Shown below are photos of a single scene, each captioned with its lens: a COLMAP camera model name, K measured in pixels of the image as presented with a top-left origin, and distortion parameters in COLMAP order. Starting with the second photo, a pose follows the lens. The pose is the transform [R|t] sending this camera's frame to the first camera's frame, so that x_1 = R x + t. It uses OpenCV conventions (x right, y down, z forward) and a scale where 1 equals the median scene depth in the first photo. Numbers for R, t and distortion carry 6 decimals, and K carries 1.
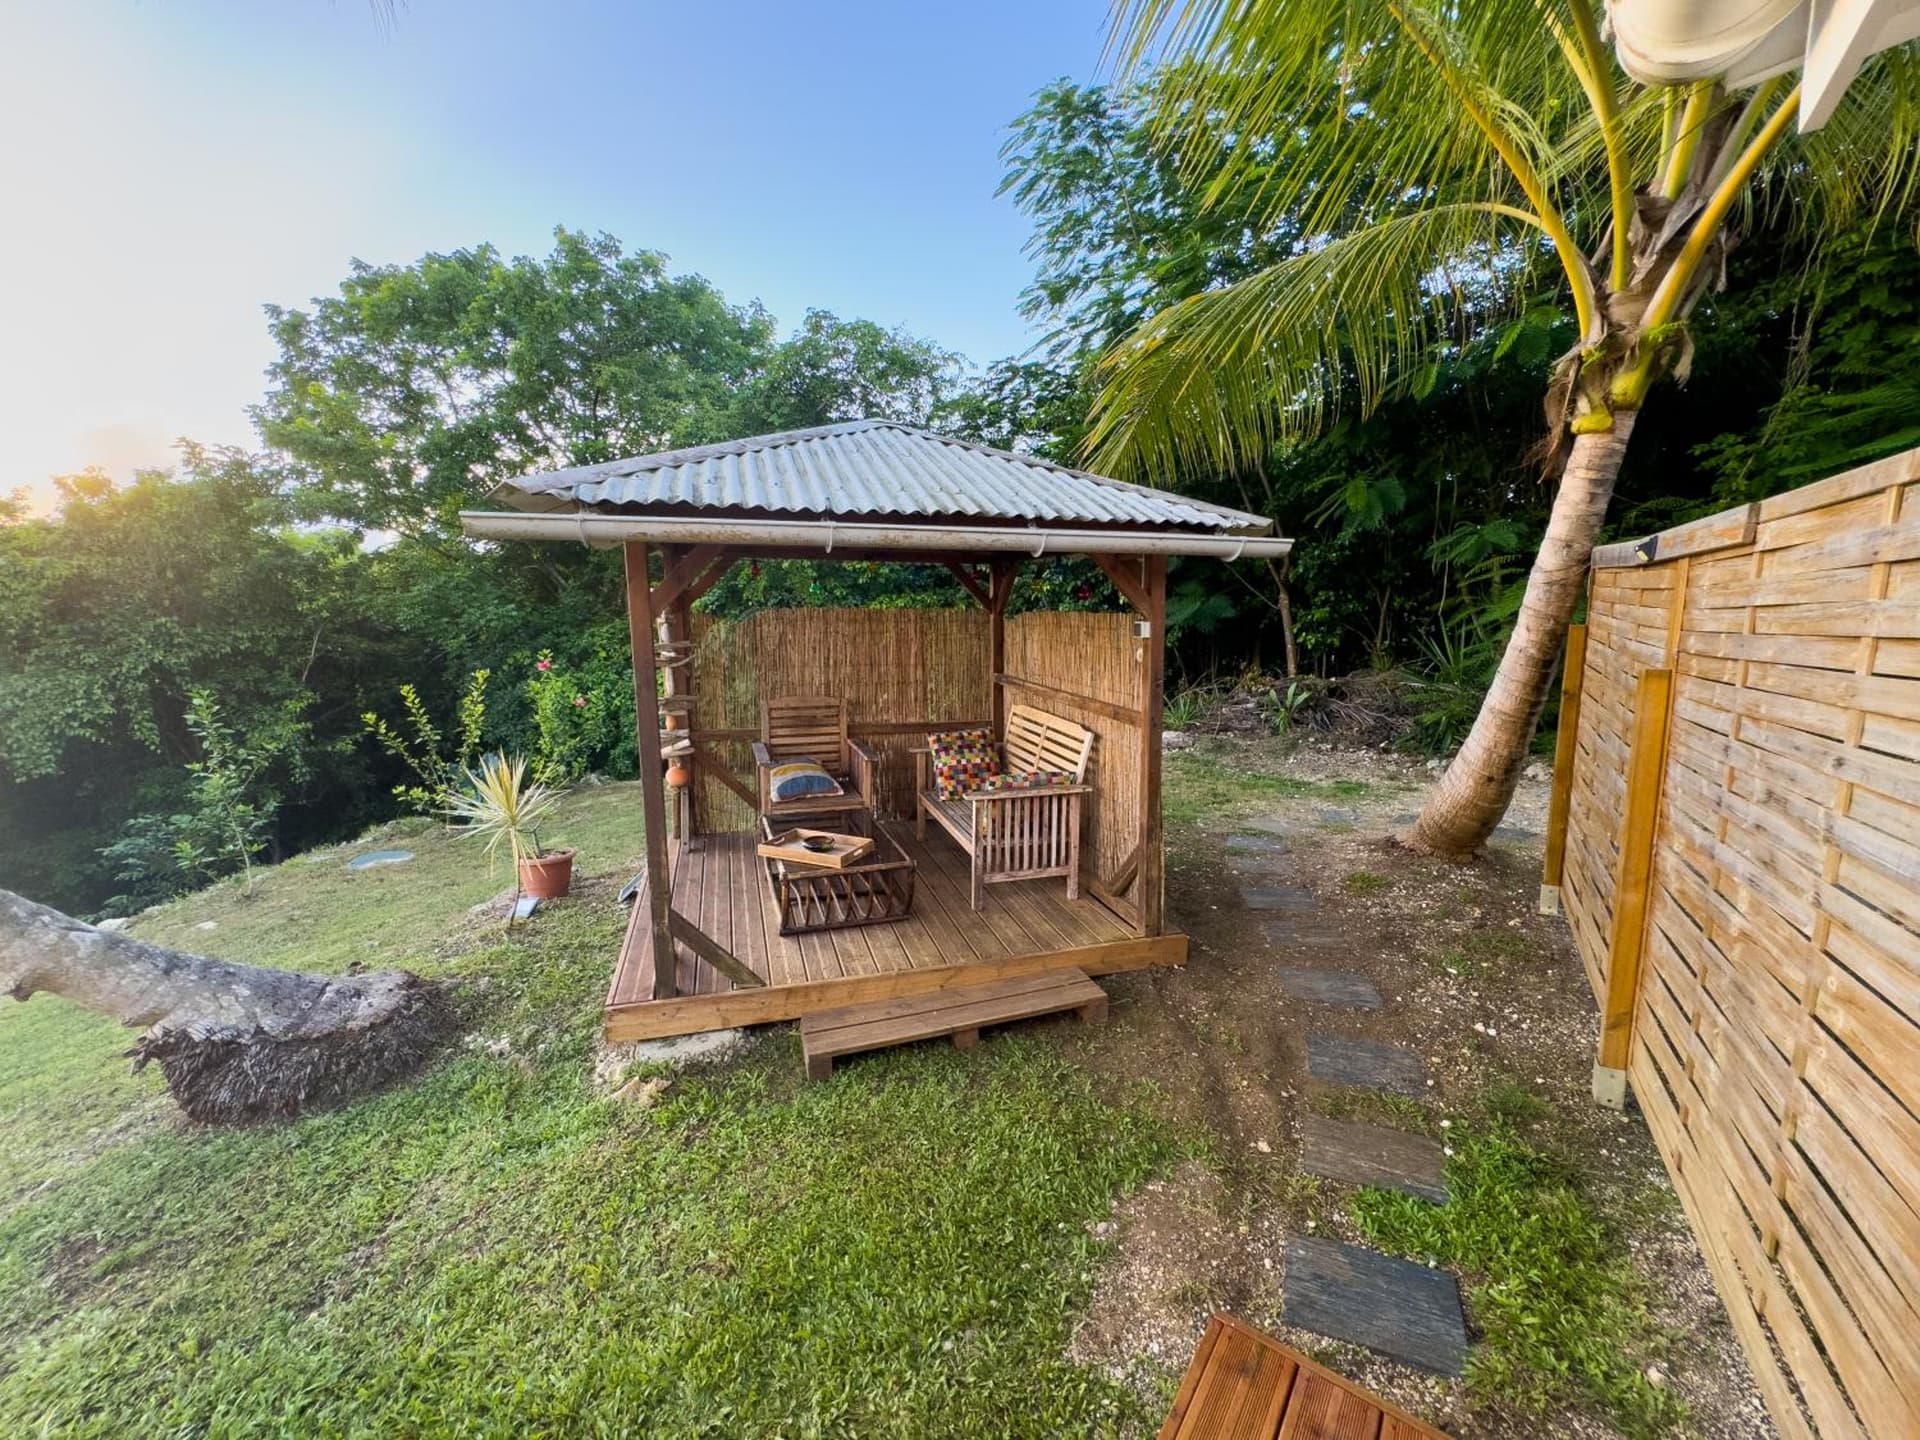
lens RADIAL K [[770.7, 0, 956.5], [0, 770.7, 717.8], [0, 0, 1]] dist [-0.002752, -0.000262]
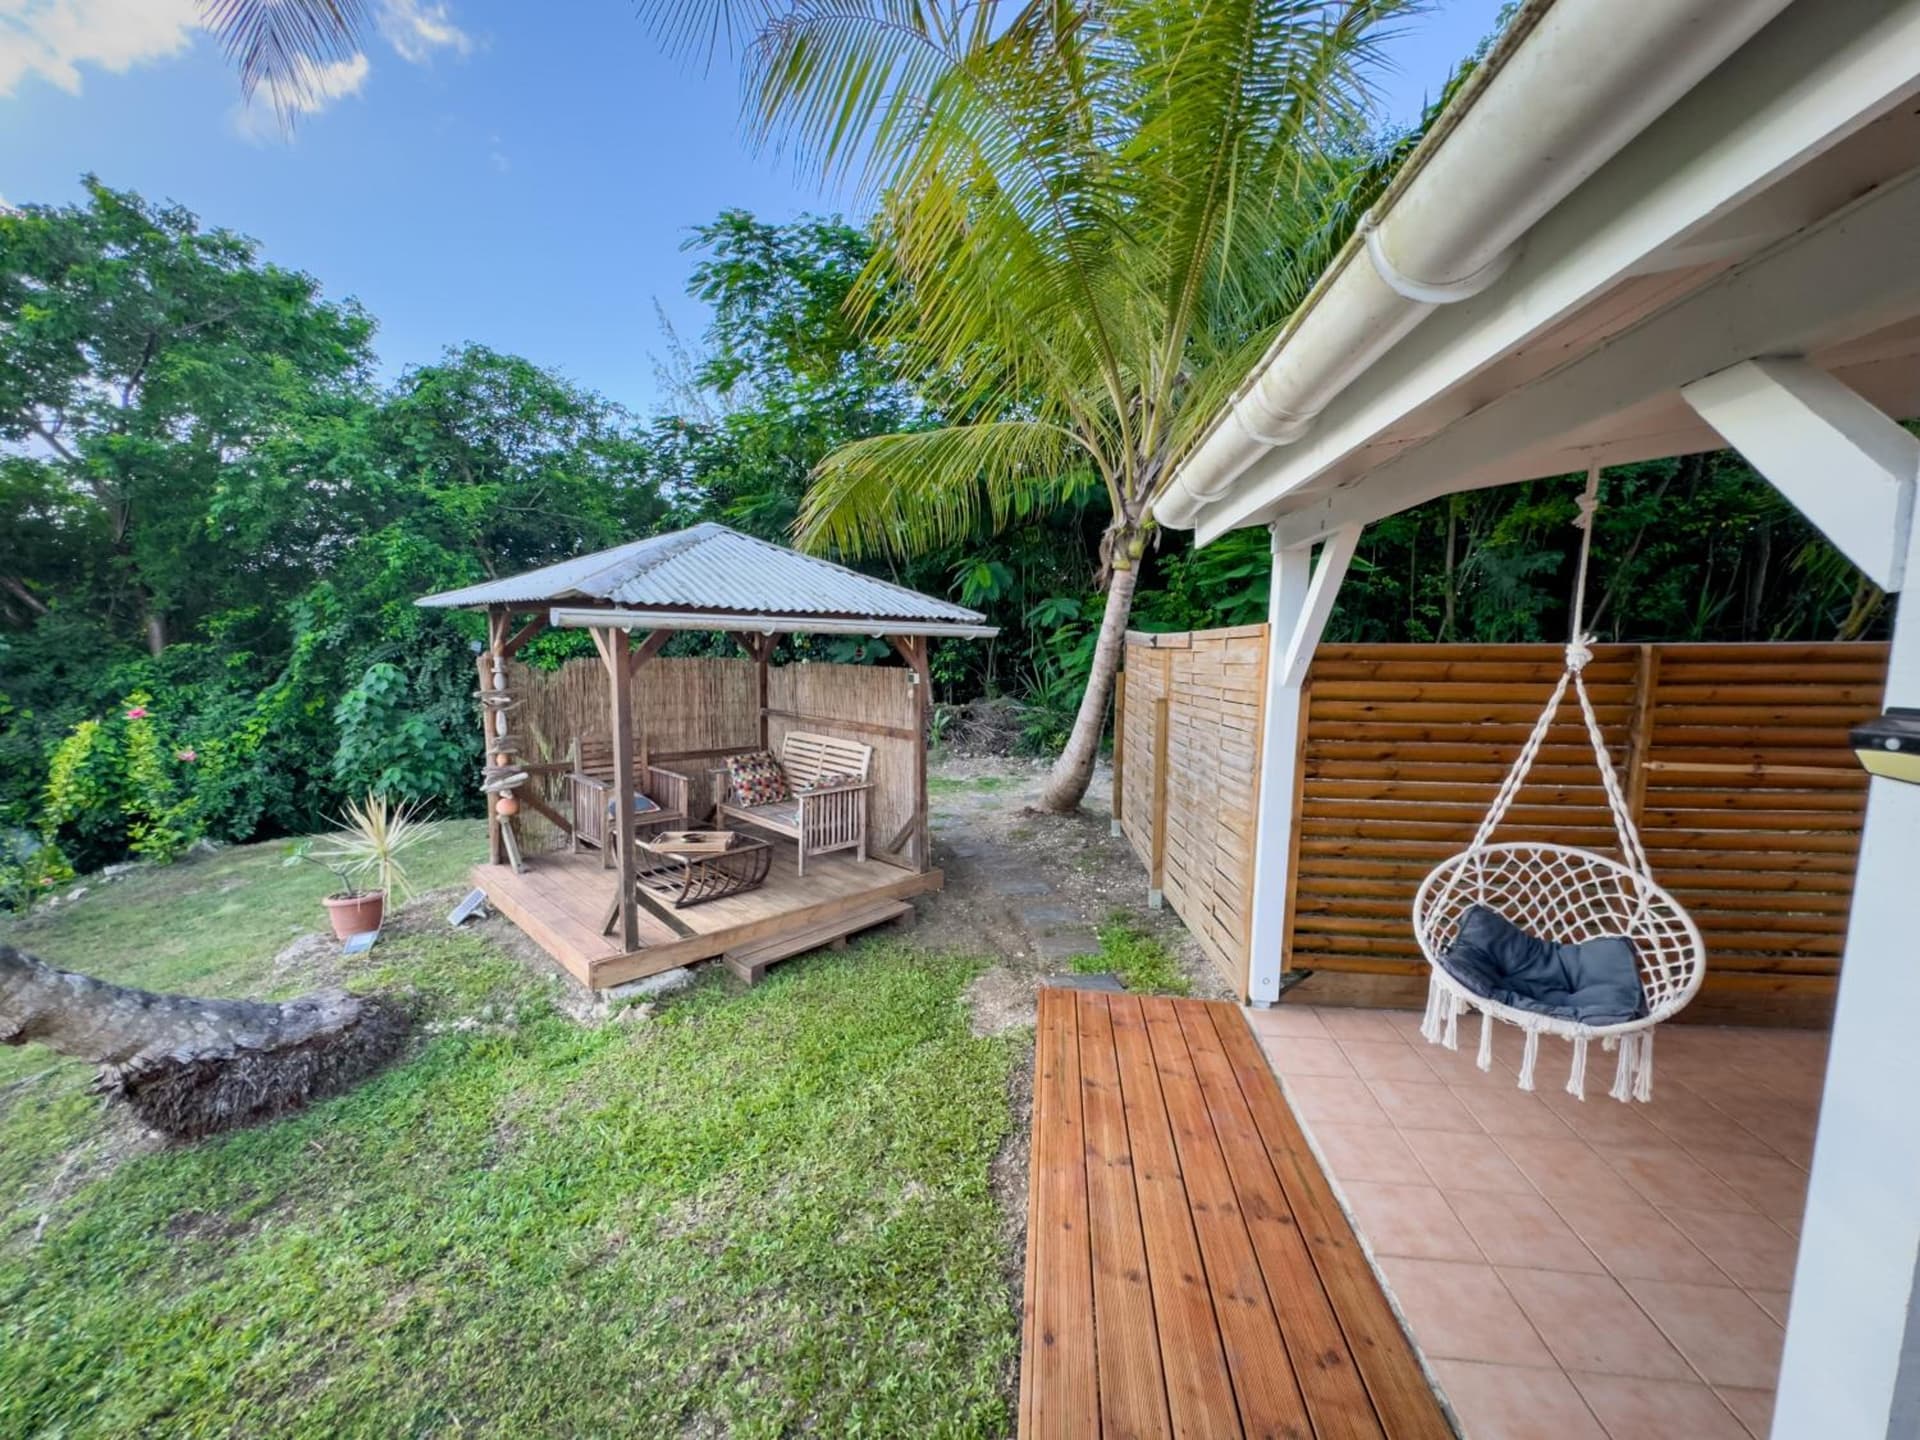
lens RADIAL K [[770.7, 0, 956.5], [0, 770.7, 717.8], [0, 0, 1]] dist [-0.002752, -0.000262]
pose [[0.873143, -0.033512, 0.486310, -0.398679], [0.052599, 0.998286, -0.025647, 0.010817], [-0.484617, 0.047973, 0.873410, -0.376216]]
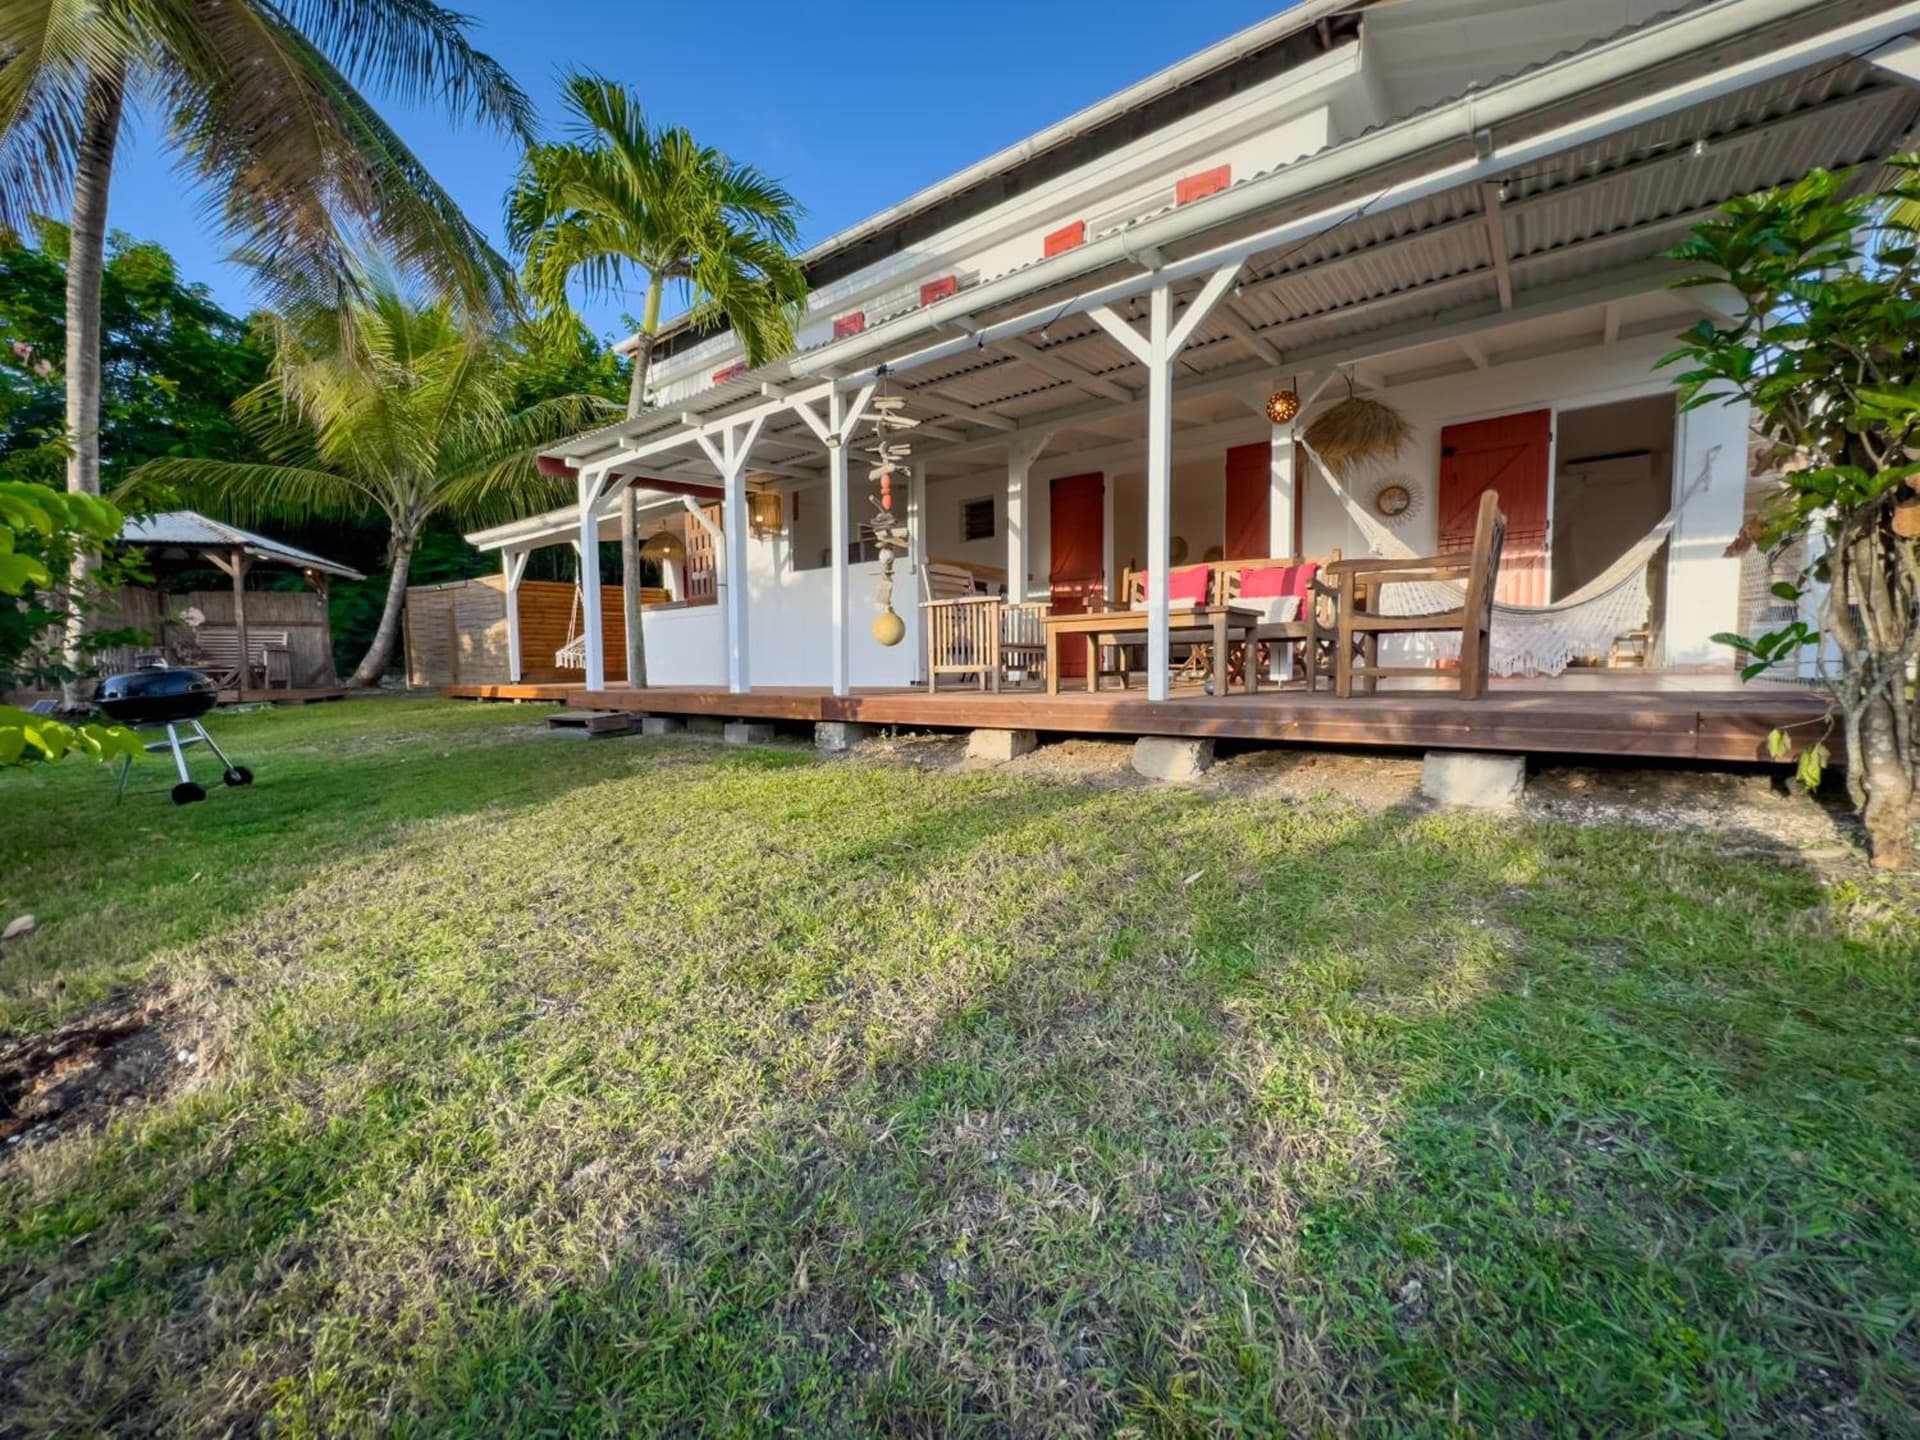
lens RADIAL K [[764.0, 0, 967.4], [0, 764.0, 724.2], [0, 0, 1]] dist [-0.008723, -0.000185]
pose [[0.012891, -0.074979, 0.997102, -2.760712], [0.152010, 0.985741, 0.072160, 0.560870], [-0.988295, 0.150639, 0.024104, -1.628350]]
